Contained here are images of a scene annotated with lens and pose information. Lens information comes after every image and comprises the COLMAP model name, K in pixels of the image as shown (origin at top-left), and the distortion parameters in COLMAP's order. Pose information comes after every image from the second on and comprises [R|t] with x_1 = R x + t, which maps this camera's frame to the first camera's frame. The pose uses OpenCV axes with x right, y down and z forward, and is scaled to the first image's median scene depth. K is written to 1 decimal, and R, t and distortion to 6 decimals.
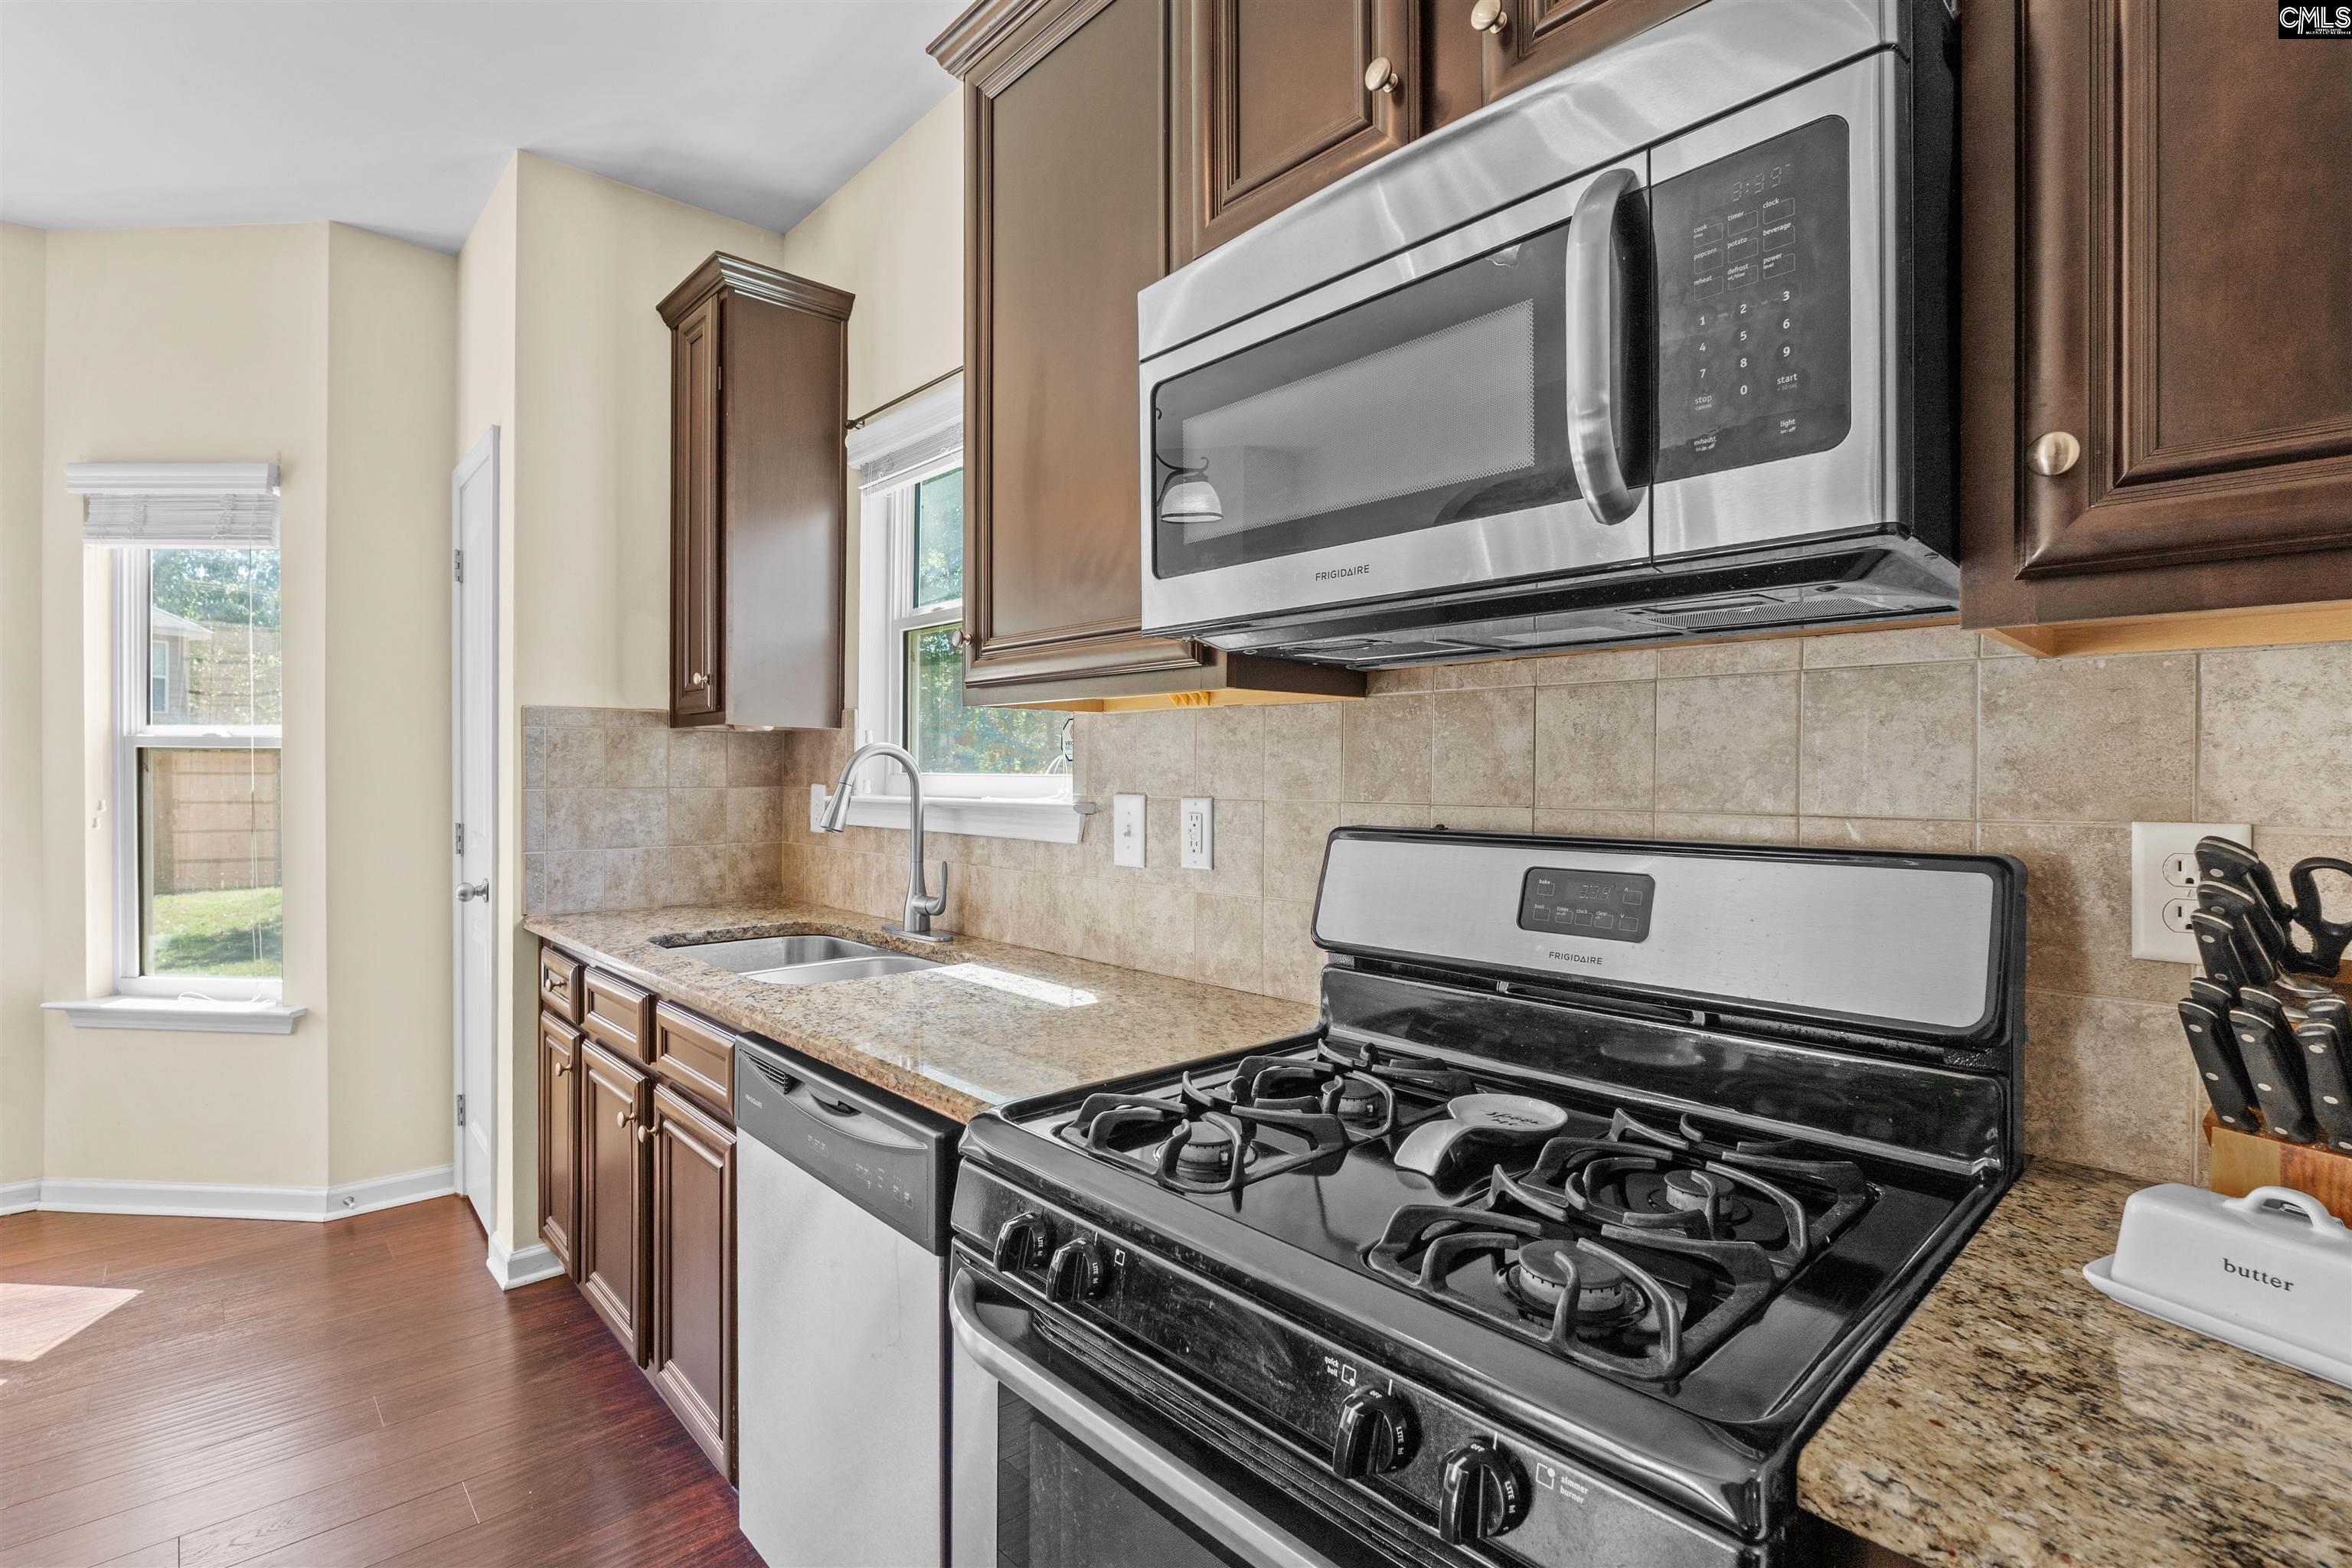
lens RADIAL K [[1089.6, 0, 1166.8], [0, 1089.6, 773.9], [0, 0, 1]] dist [0.000689, -0.000042]
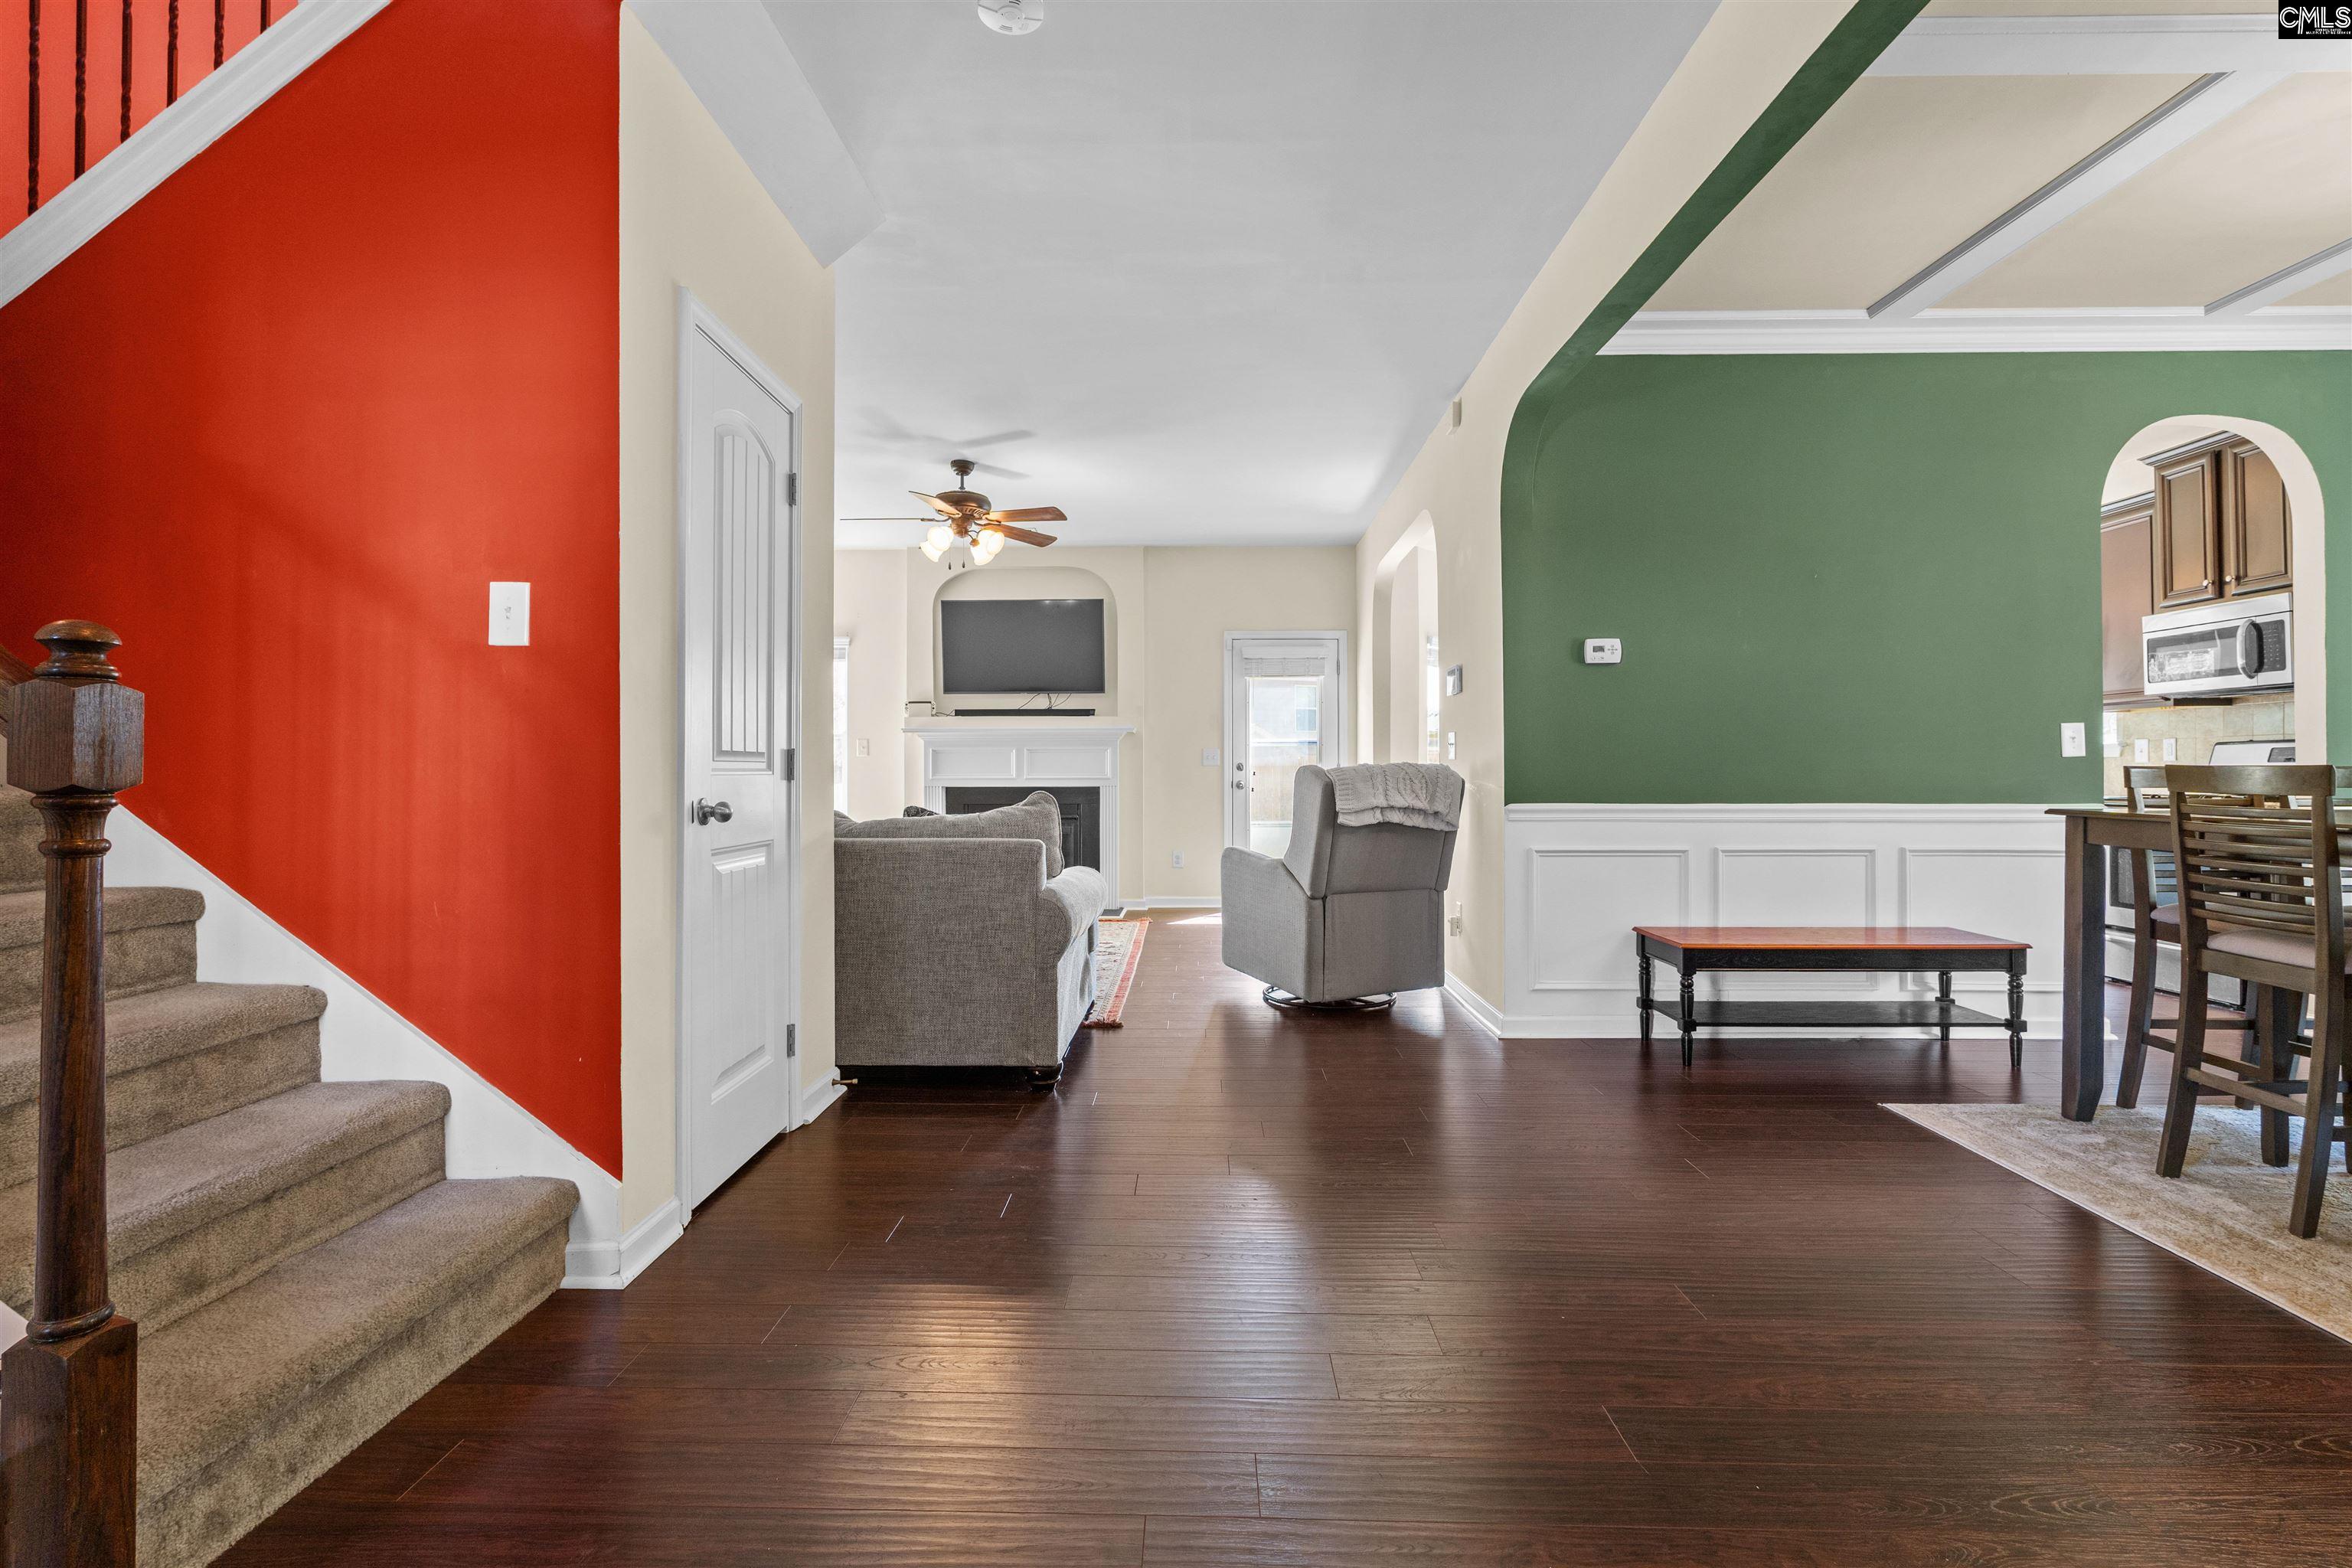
lens RADIAL K [[1089.6, 0, 1172.6], [0, 1089.6, 779.8], [0, 0, 1]] dist [0.000689, -0.000042]
pose [[0.708500, 0.002848, -0.705705, 0.221309], [-0.002807, 0.999995, 0.001217, 0.154097], [0.705705, 0.001119, 0.708505, -3.492047]]
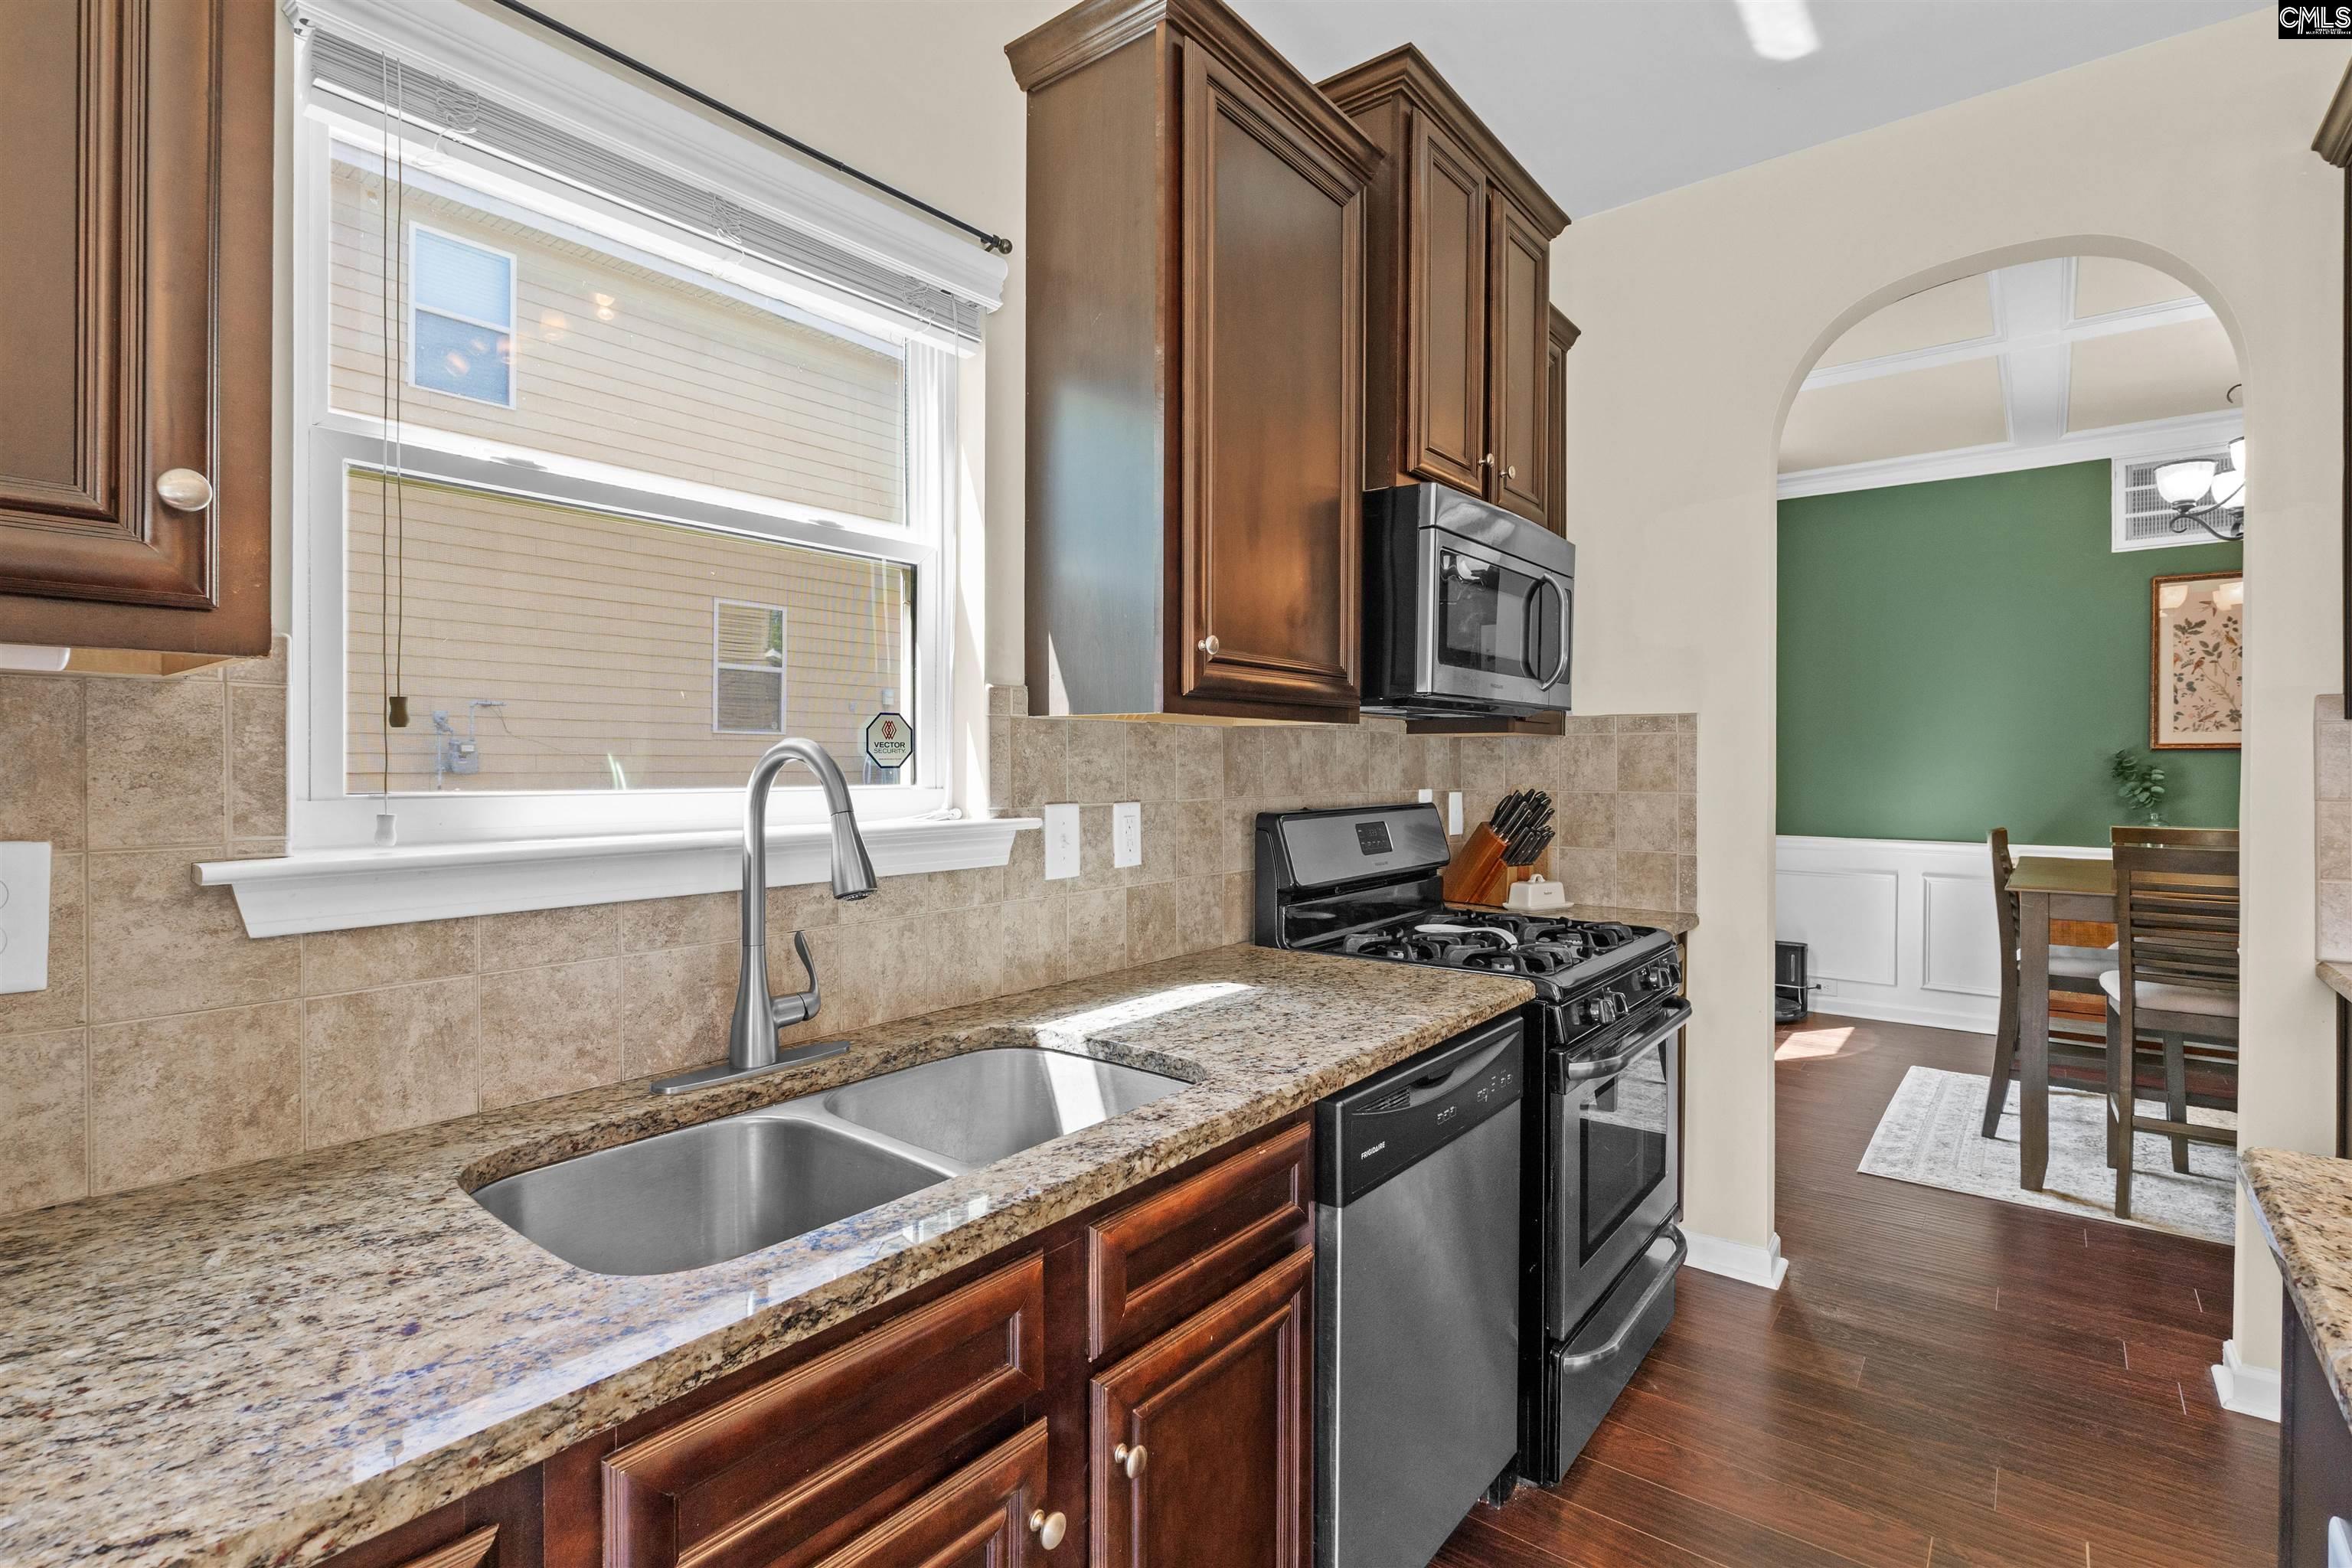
lens RADIAL K [[1089.6, 0, 1176.6], [0, 1089.6, 764.9], [0, 0, 1]] dist [0.000689, -0.000042]
pose [[-0.149635, -0.009686, 0.988694, -1.115634], [-0.003371, 0.999951, 0.009287, -0.027990], [-0.988736, -0.001943, -0.149660, 1.155704]]
